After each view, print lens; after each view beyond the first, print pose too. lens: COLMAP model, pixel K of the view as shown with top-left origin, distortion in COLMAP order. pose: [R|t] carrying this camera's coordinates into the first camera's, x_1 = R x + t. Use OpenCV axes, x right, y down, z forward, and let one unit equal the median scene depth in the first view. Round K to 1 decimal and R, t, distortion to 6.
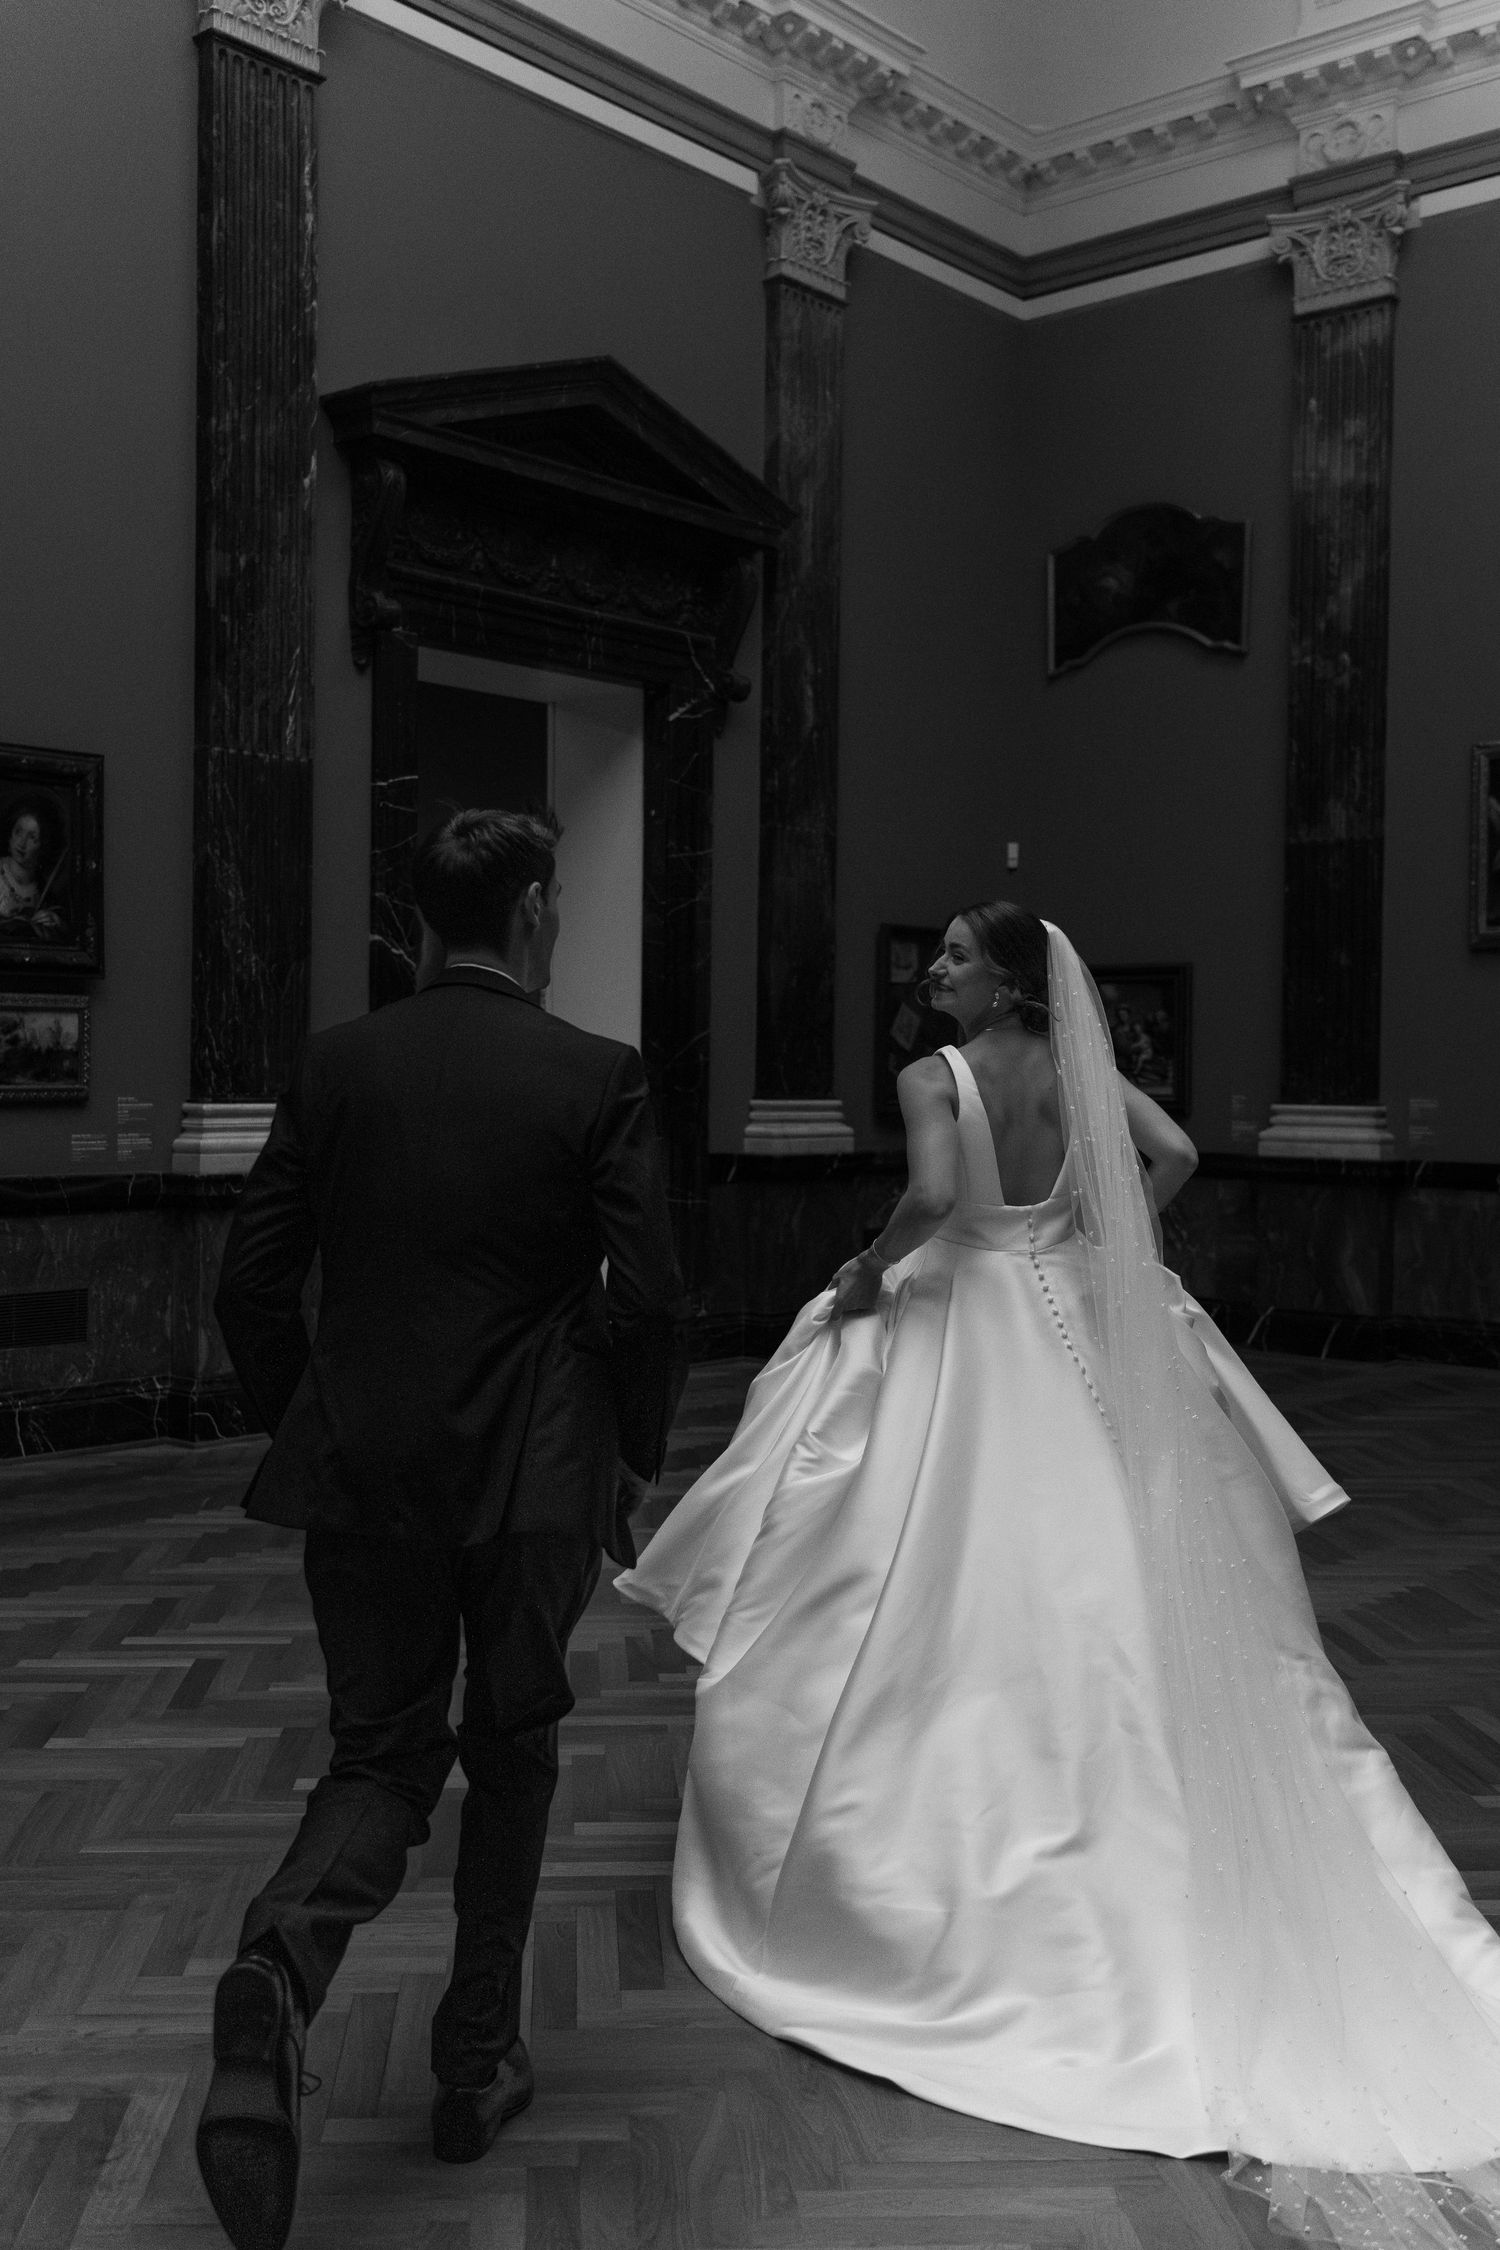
lens RADIAL K [[2165.3, 0, 750.0], [0, 2165.3, 1125.0], [0, 0, 1]] dist [0.000931, -0.003562]
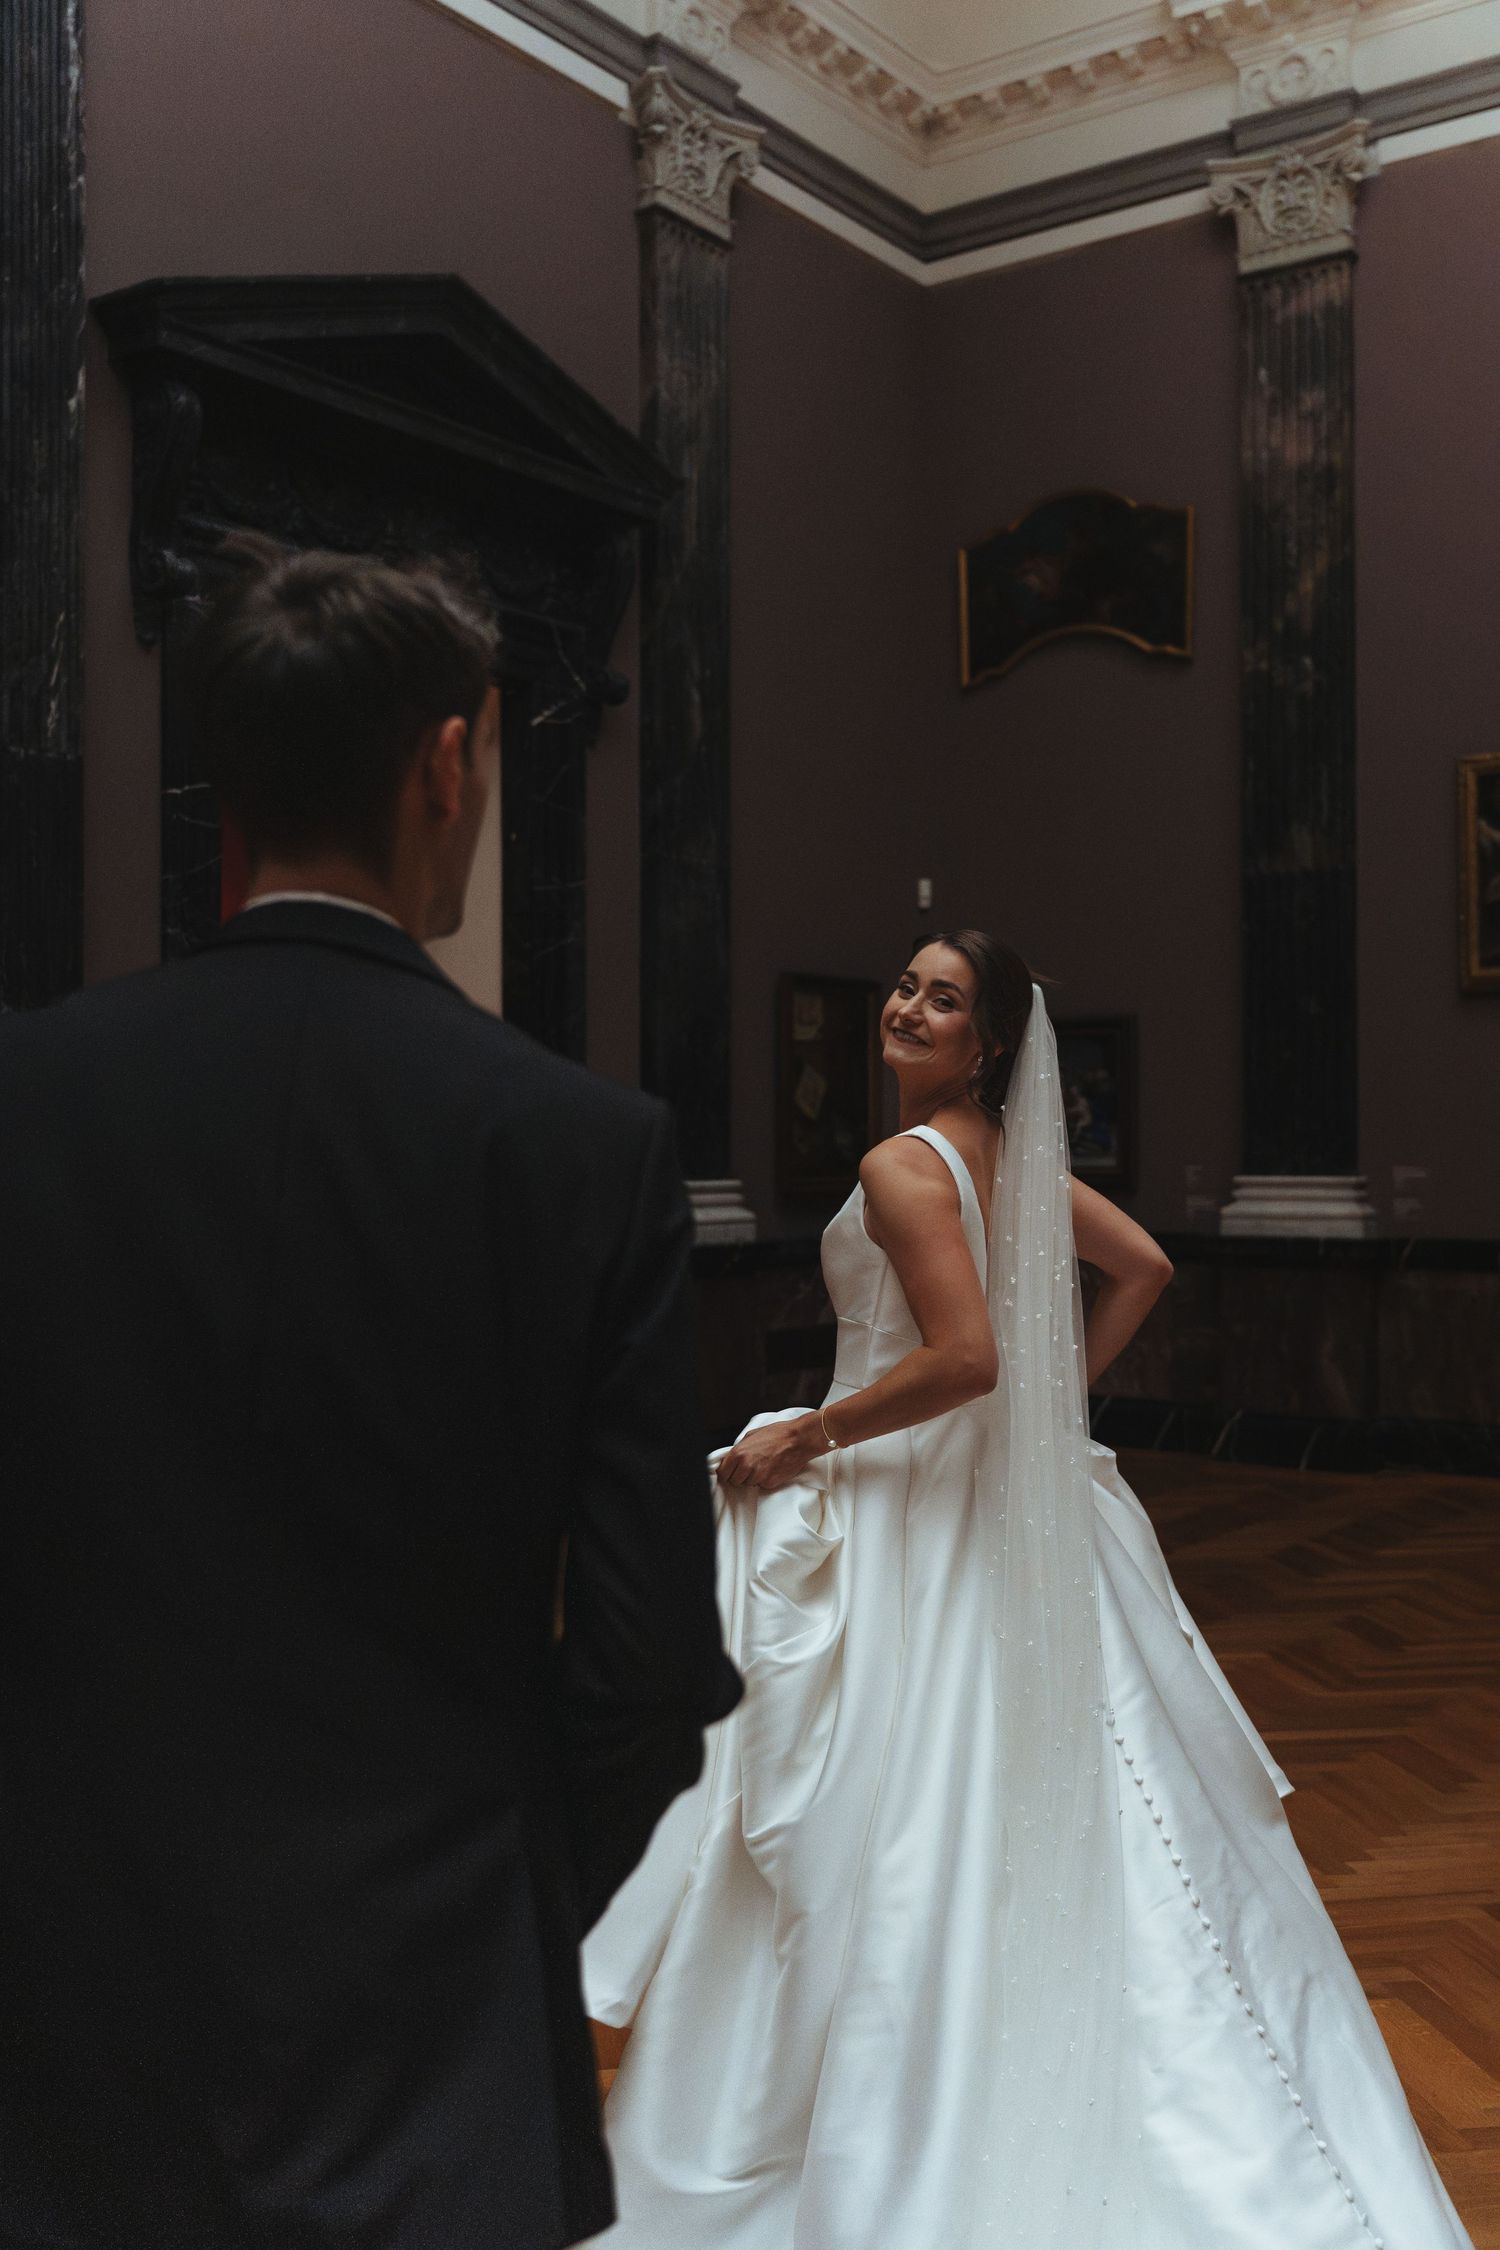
lens RADIAL K [[2146.6, 0, 750.0], [0, 2146.6, 1125.0], [0, 0, 1]] dist [0.000869, -0.016097]
pose [[0.996792, -0.014780, 0.078657, -0.019517], [0.017464, 0.999284, -0.033551, -0.004713], [-0.078105, 0.034817, 0.996337, 0.167117]]
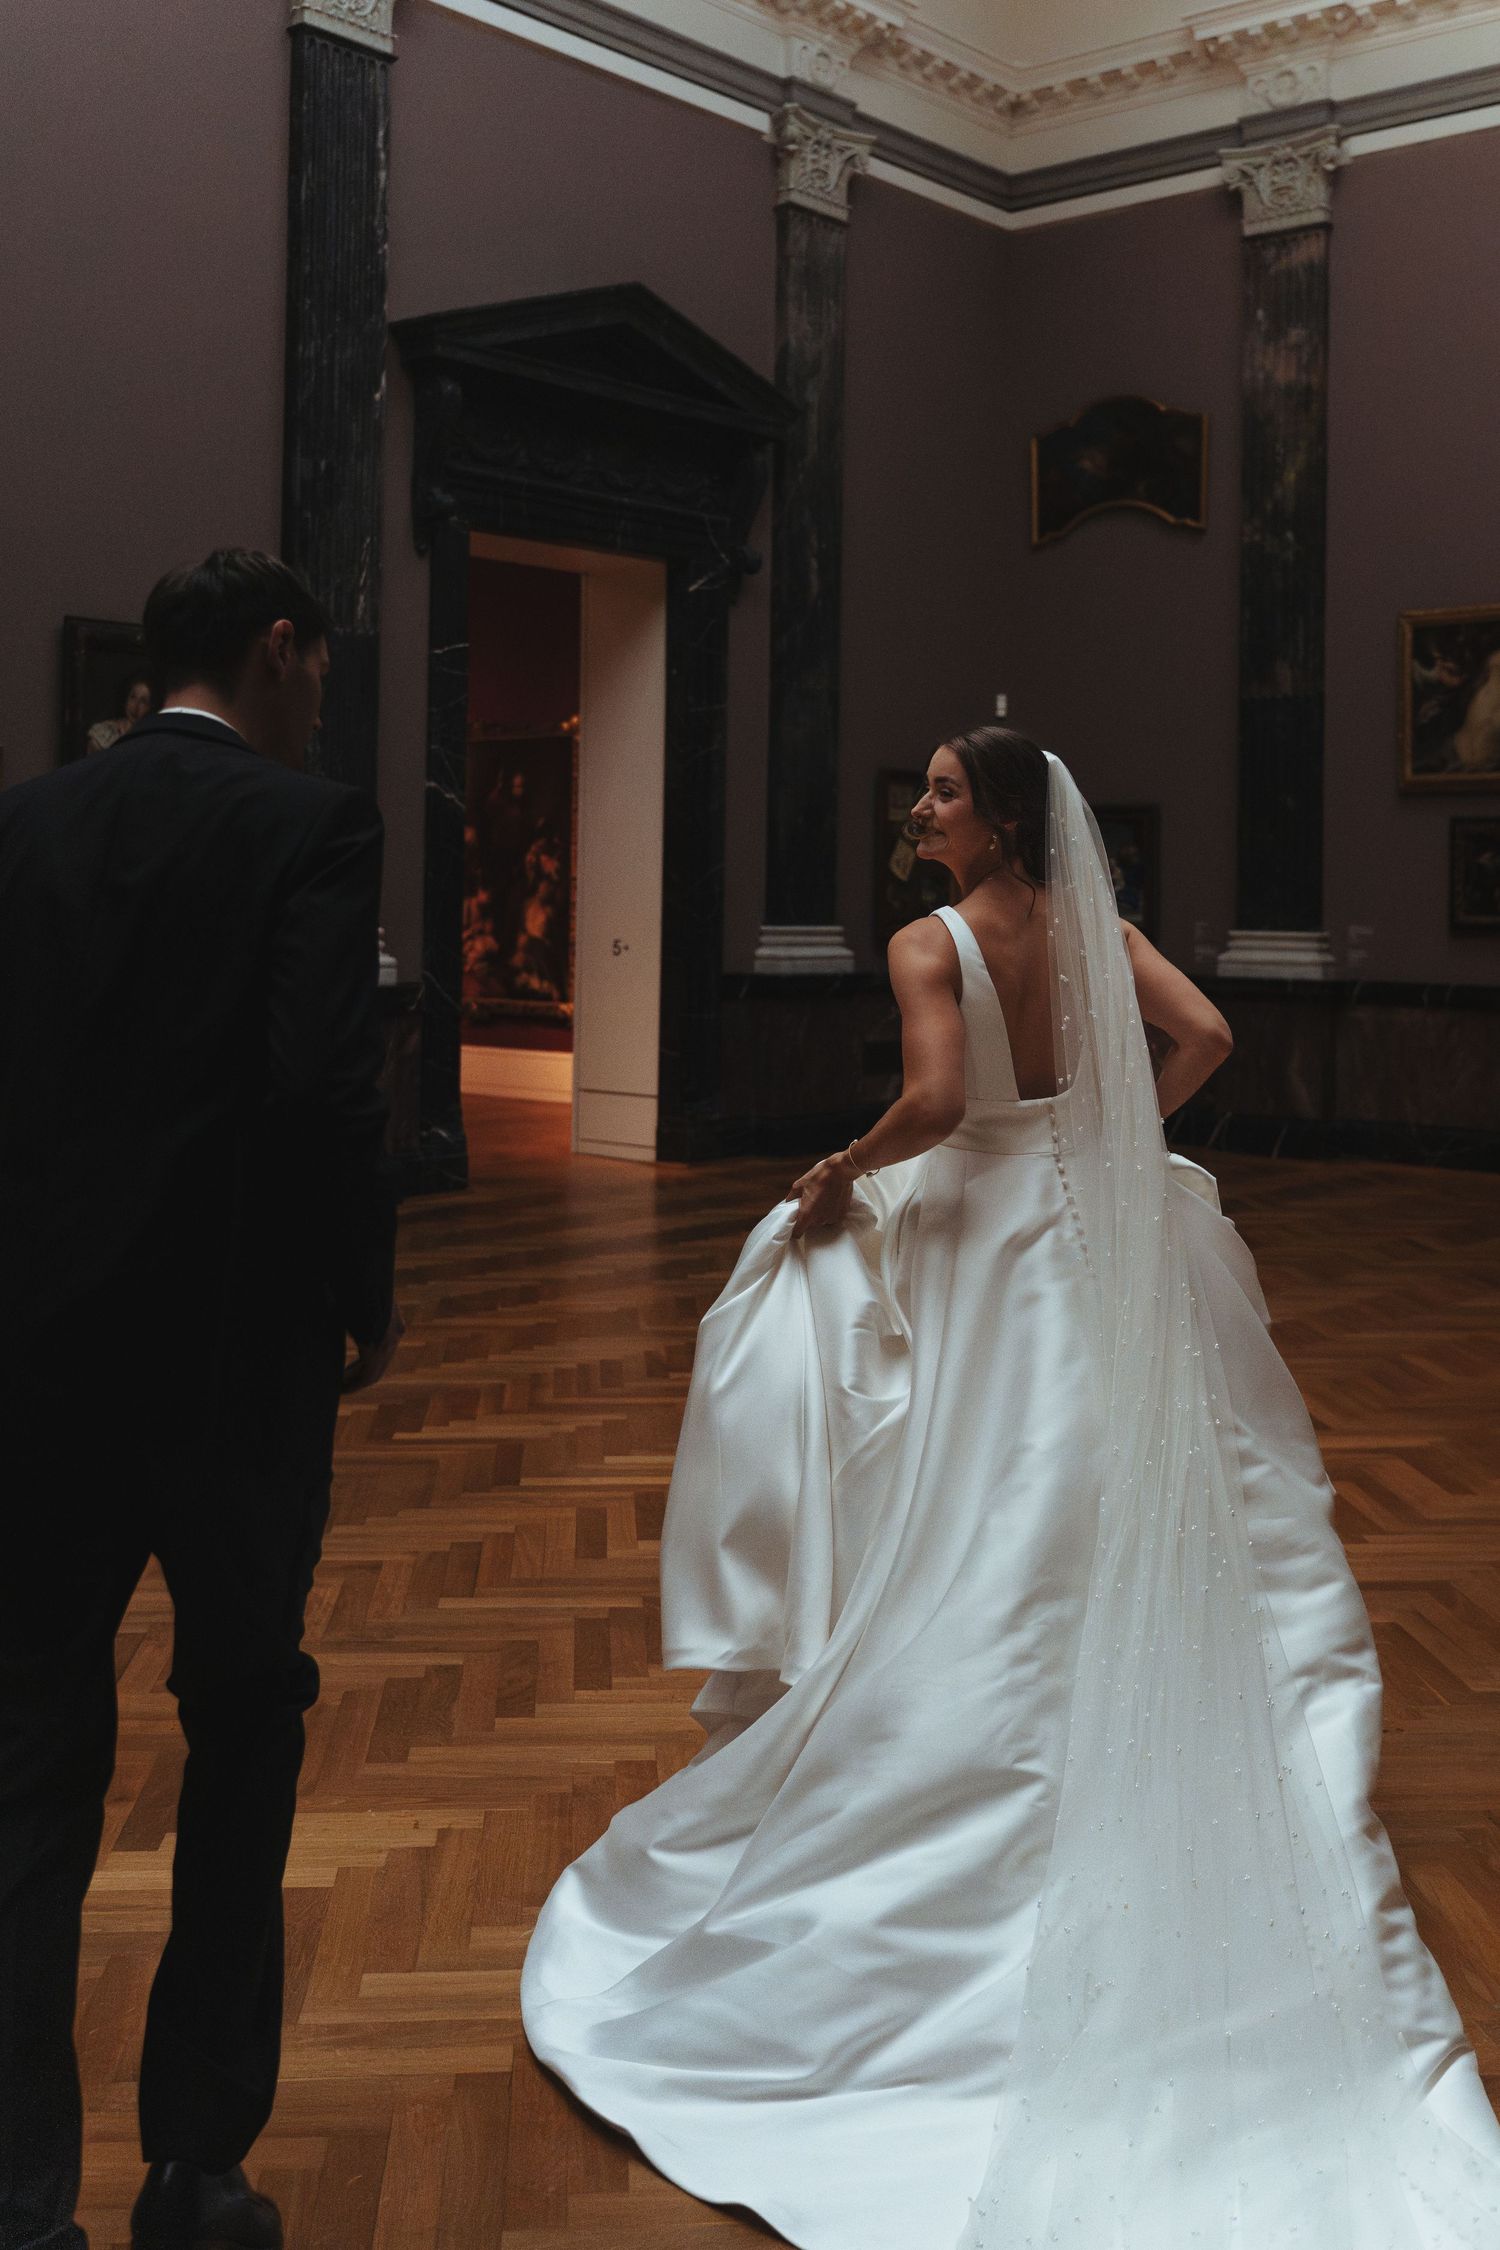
lens RADIAL K [[2286.2, 0, 887.6], [0, 2286.2, 859.9], [0, 0, 1]] dist [-0.006360, 0.004967]
pose [[0.999017, 0.002676, 0.044240, 0.012812], [-0.000848, 0.999147, -0.041286, 0.002993], [-0.044313, 0.041208, 0.998167, -0.180027]]
